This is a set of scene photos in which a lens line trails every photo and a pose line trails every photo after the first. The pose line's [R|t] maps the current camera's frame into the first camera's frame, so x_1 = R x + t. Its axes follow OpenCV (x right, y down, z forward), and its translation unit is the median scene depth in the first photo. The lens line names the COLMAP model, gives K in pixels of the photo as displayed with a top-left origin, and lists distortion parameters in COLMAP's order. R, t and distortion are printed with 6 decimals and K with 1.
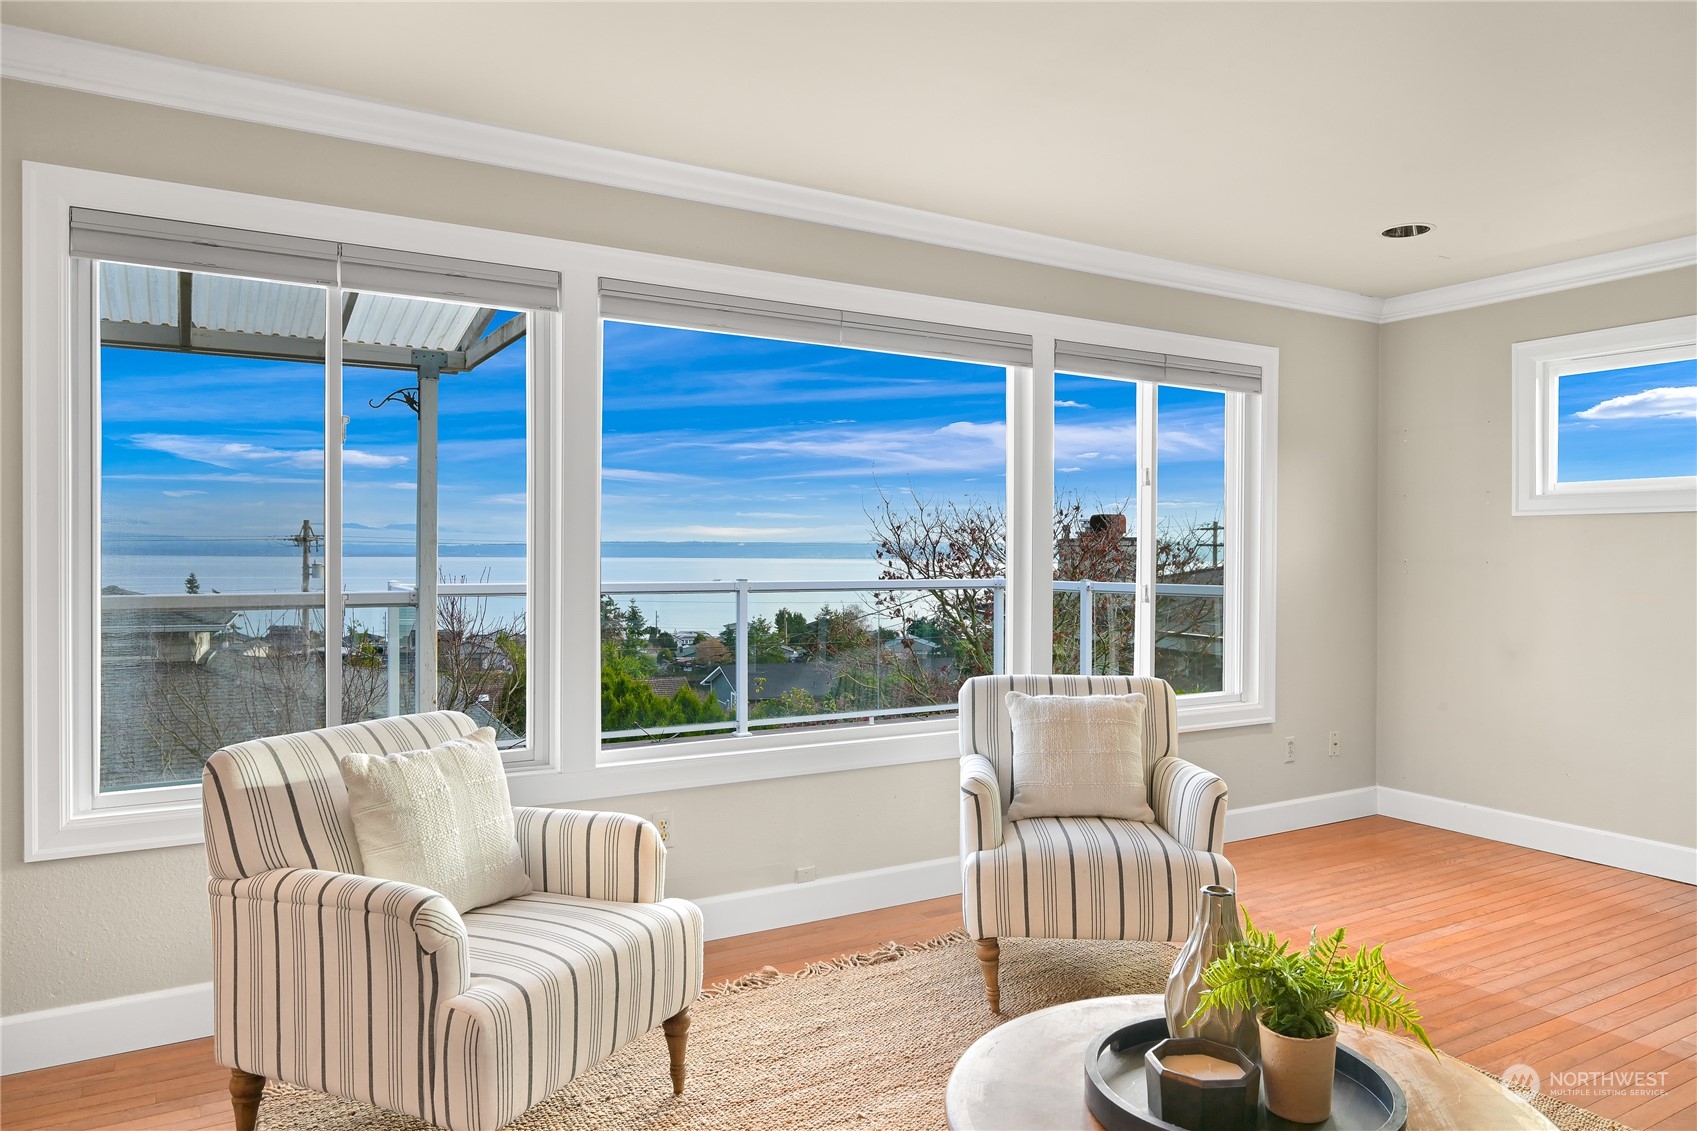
lens RADIAL K [[1095.4, 0, 837.8], [0, 1095.4, 563.4], [0, 0, 1]] dist [0.004044, 0.000790]
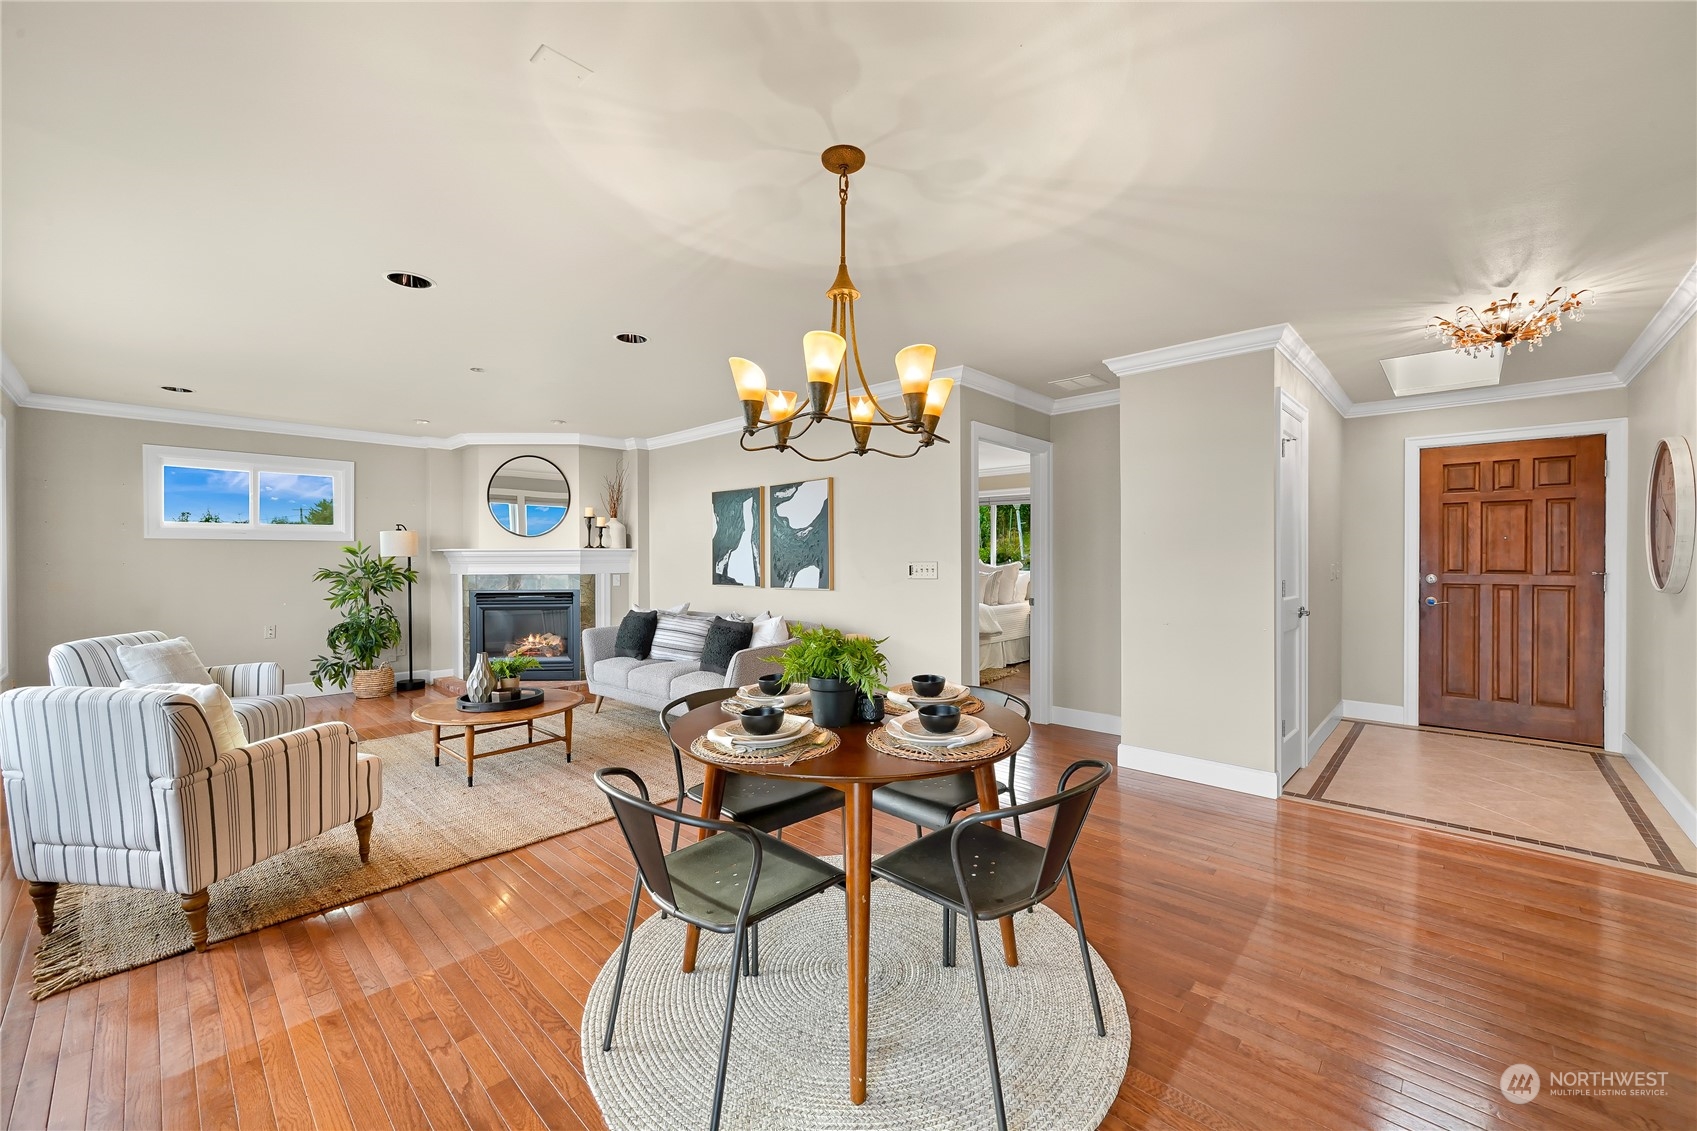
lens RADIAL K [[676.6, 0, 851.2], [0, 676.6, 563.2], [0, 0, 1]] dist [-0.001193, -0.000036]
pose [[-0.262606, -0.013565, 0.964808, -0.720136], [0.007738, 0.999839, 0.016164, -0.009913], [-0.964872, 0.011711, -0.262459, 0.143428]]
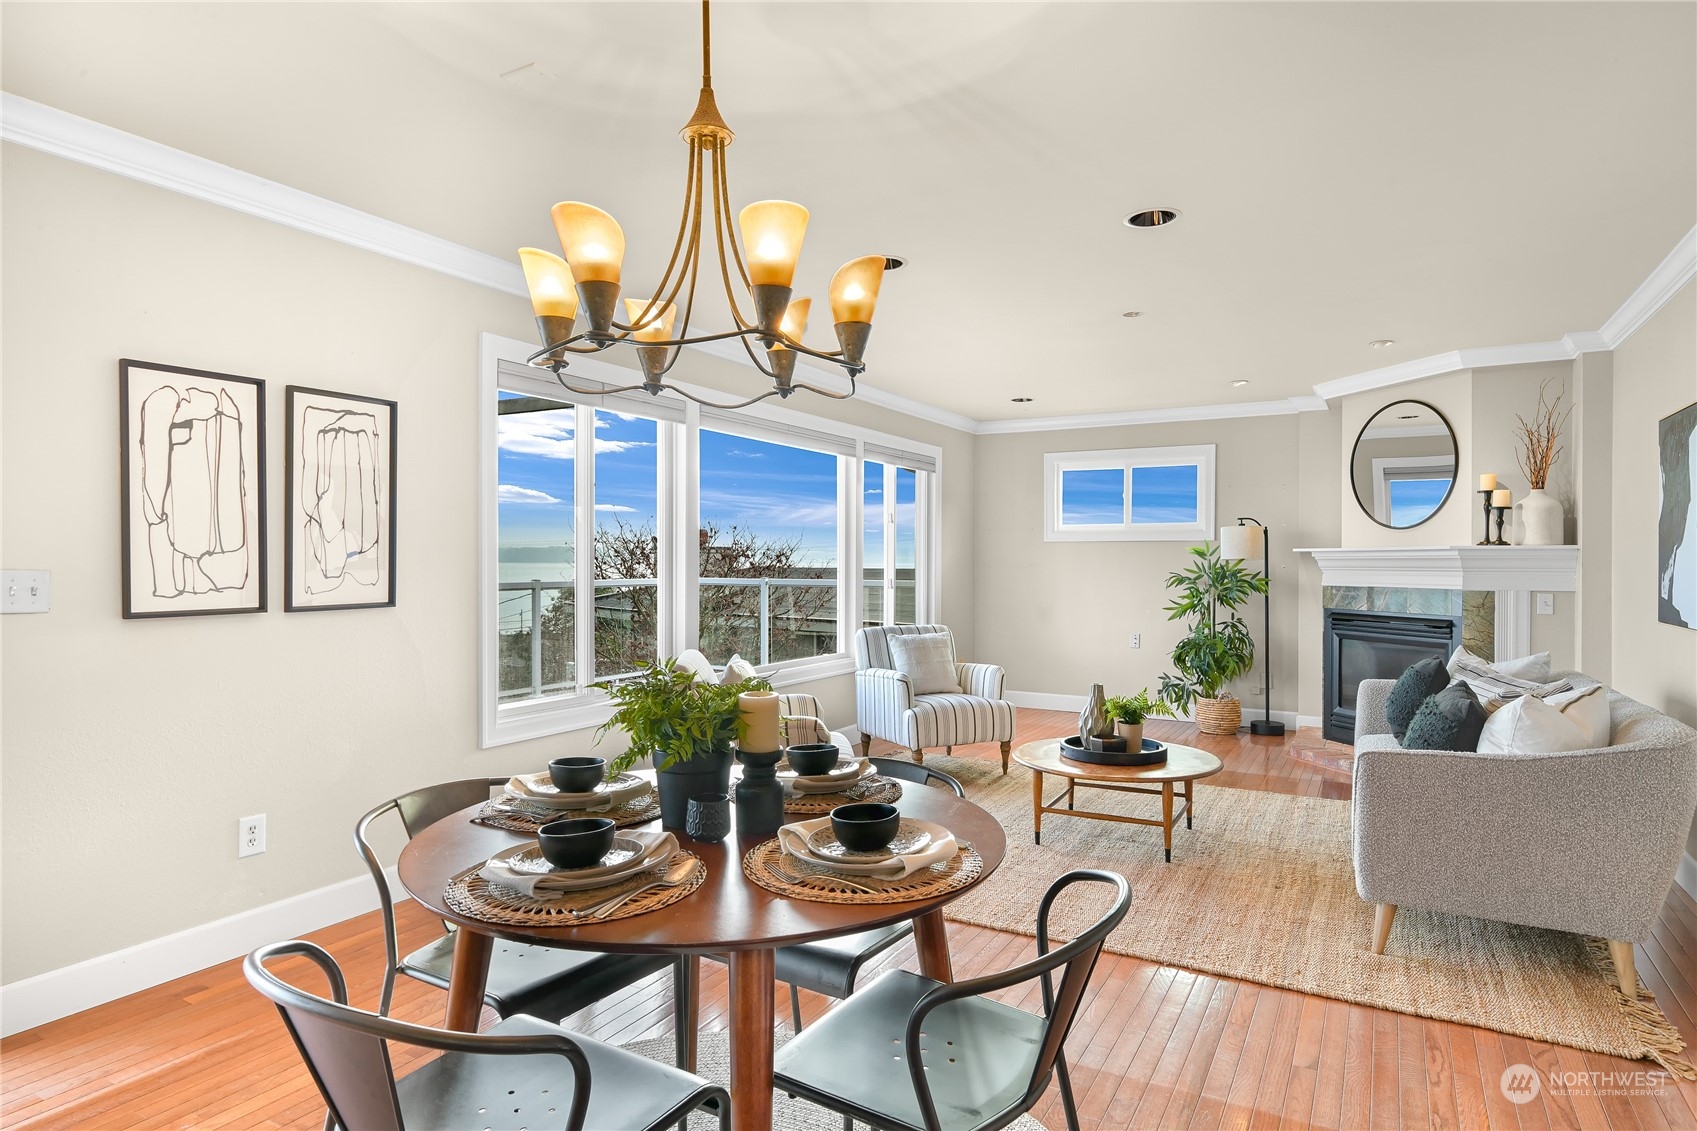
lens RADIAL K [[931.4, 0, 848.0], [0, 931.4, 554.5], [0, 0, 1]] dist [0.007224, 0.001632]
pose [[0.871591, 0.002700, 0.490227, -0.462012], [0.003304, 0.999930, -0.011383, -0.002289], [-0.490223, 0.011541, 0.871521, -0.252258]]
